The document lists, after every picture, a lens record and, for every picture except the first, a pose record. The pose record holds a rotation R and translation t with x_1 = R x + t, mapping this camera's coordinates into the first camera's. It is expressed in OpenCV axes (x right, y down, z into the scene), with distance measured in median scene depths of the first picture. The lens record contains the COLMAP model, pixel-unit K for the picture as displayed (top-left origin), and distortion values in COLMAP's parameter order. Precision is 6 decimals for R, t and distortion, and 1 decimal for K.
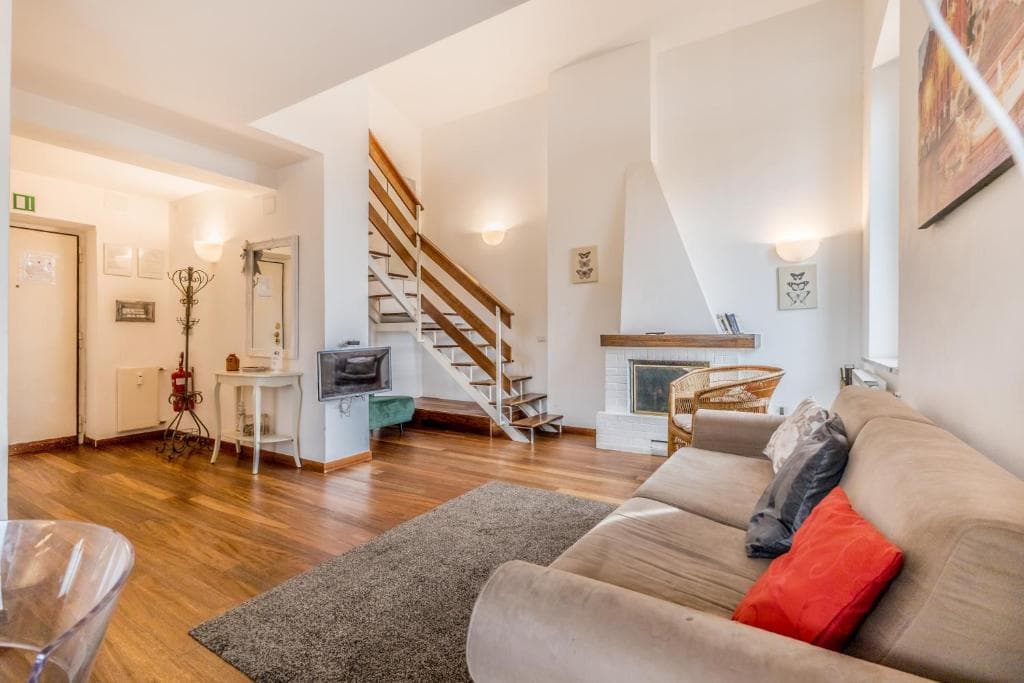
lens RADIAL K [[455.5, 0, 510.8], [0, 455.5, 332.3], [0, 0, 1]] dist [0.018889, -0.000929]
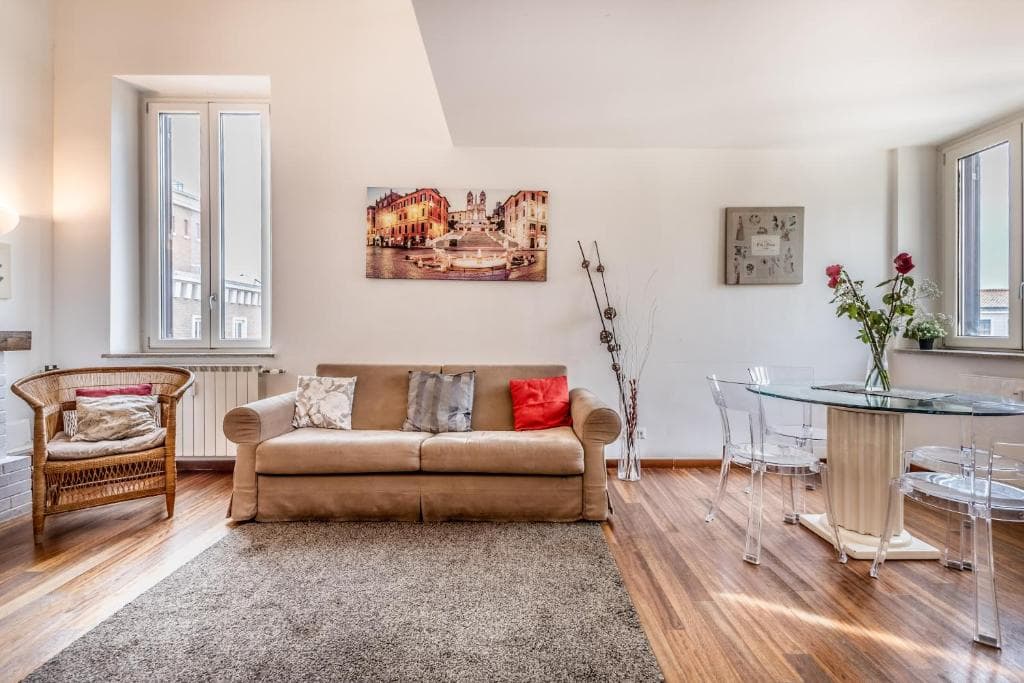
lens RADIAL K [[442.0, 0, 515.0], [0, 442.0, 331.8], [0, 0, 1]] dist [0.003842, 0.000482]
pose [[-0.538867, 0.002421, 0.842387, -0.411083], [-0.000083, 0.999996, -0.002927, 0.005753], [-0.842391, -0.001647, -0.538864, 0.586819]]
